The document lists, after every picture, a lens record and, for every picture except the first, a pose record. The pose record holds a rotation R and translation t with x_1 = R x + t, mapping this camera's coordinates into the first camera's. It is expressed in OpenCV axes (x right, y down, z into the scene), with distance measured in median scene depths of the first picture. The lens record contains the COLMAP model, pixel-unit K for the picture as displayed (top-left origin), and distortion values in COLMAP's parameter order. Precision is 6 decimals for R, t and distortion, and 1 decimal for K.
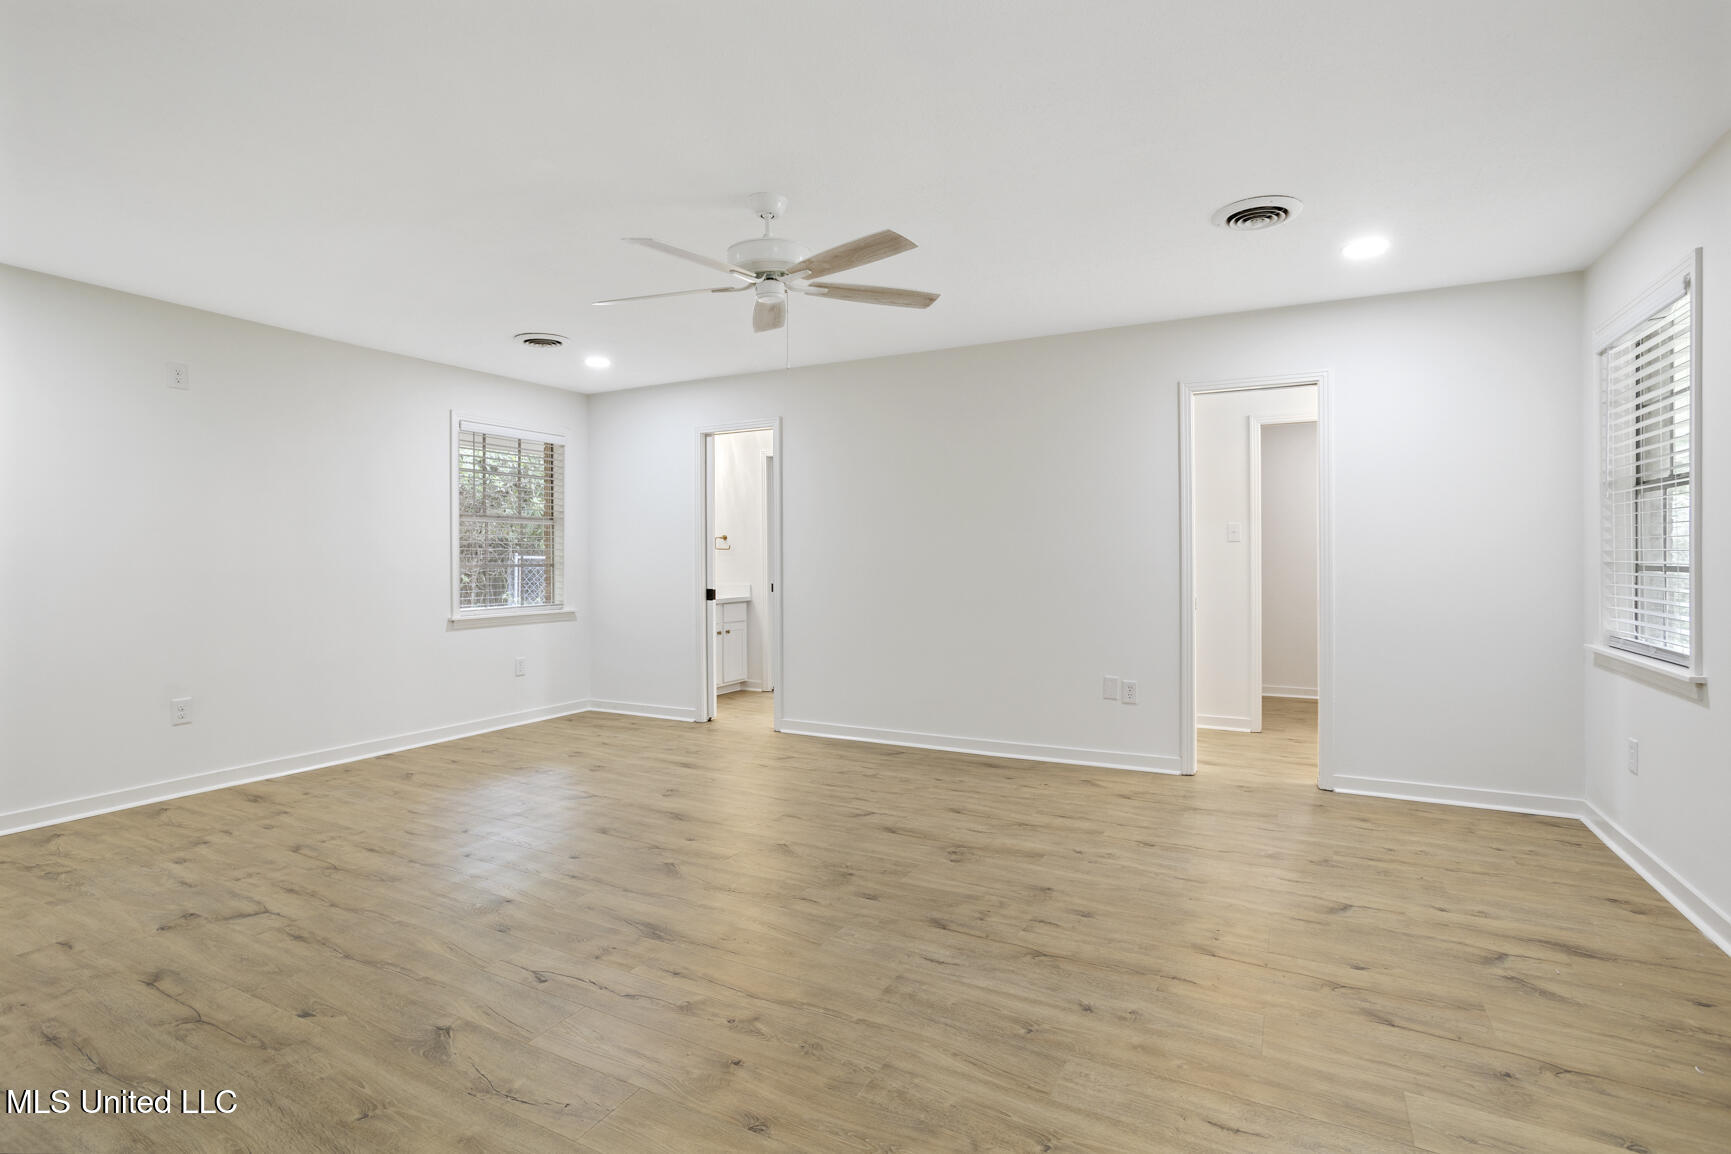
lens RADIAL K [[836.1, 0, 866.8], [0, 836.1, 562.4], [0, 0, 1]] dist [-0.034633, 0.014028]
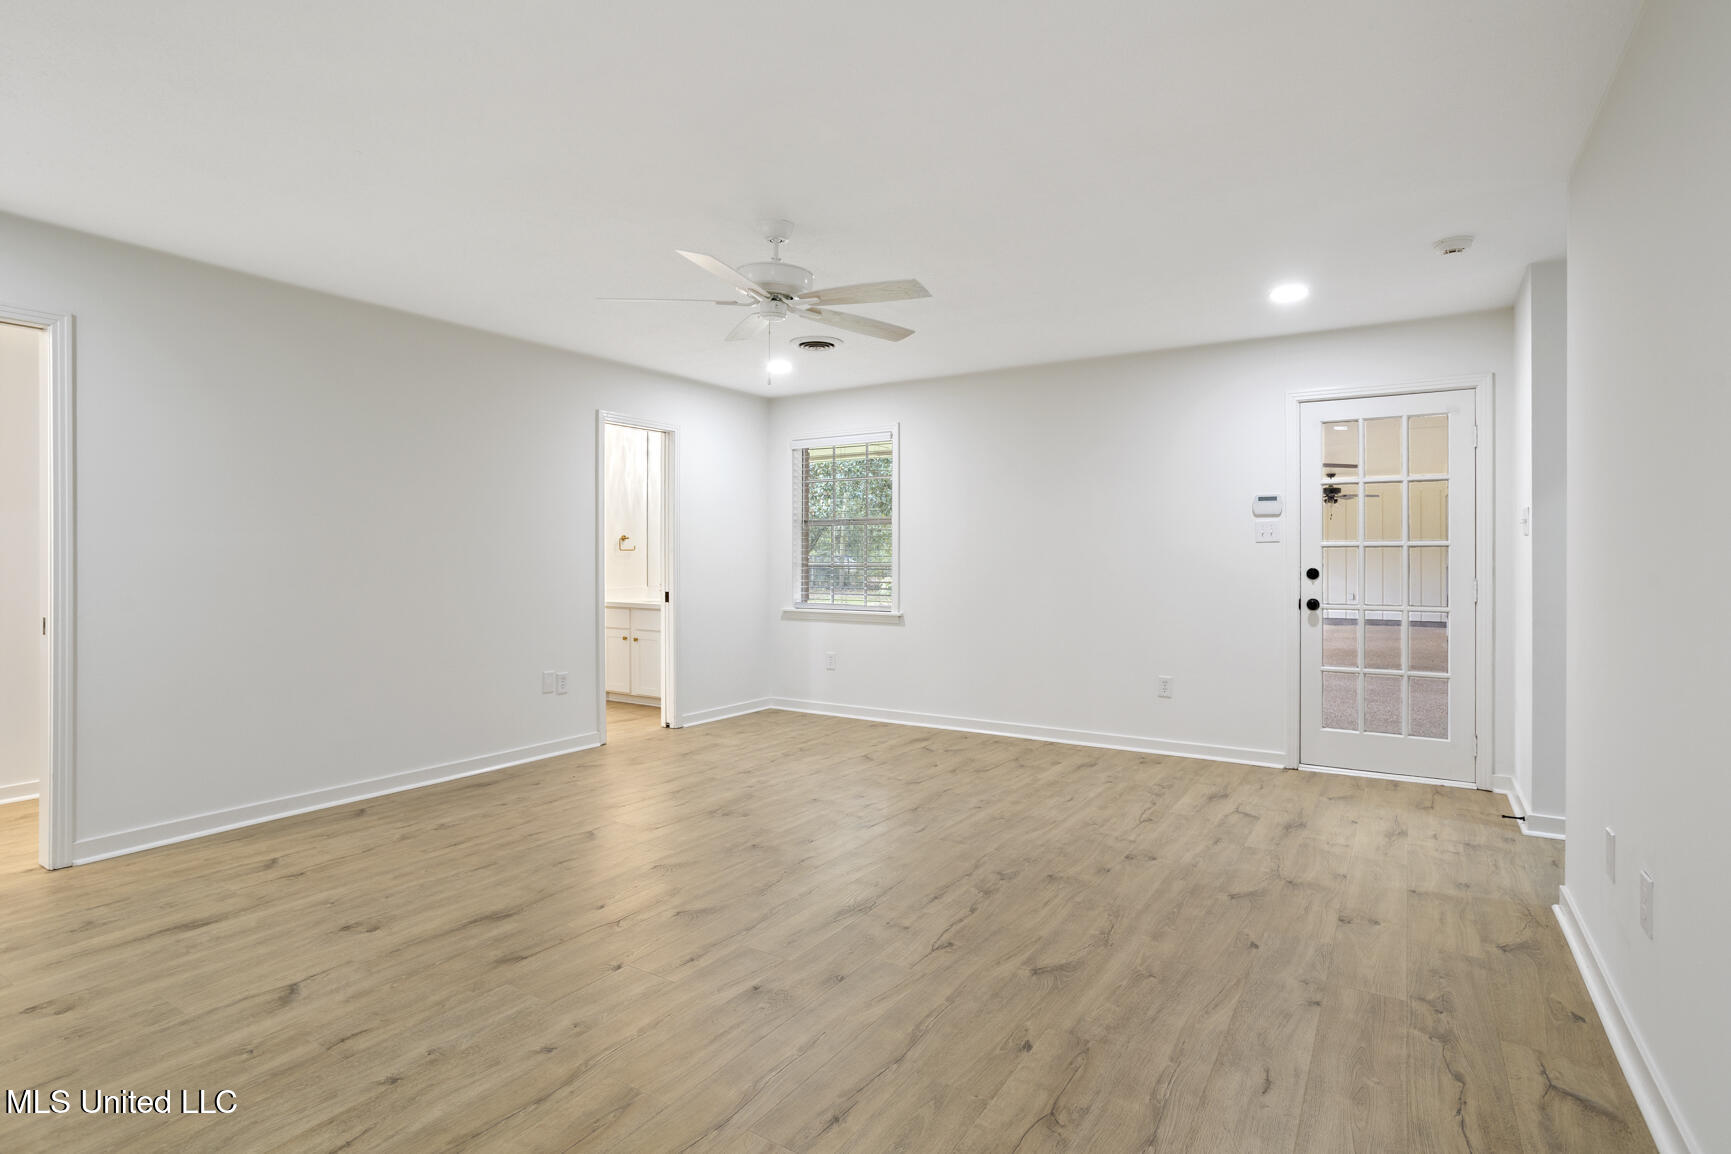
lens RADIAL K [[836.1, 0, 864.7], [0, 836.1, 574.8], [0, 0, 1]] dist [-0.034633, 0.014028]
pose [[0.101778, -0.019881, 0.994608, -1.422922], [-0.001826, 0.999795, 0.020172, -0.020364], [-0.994805, -0.003869, 0.101721, 0.936133]]
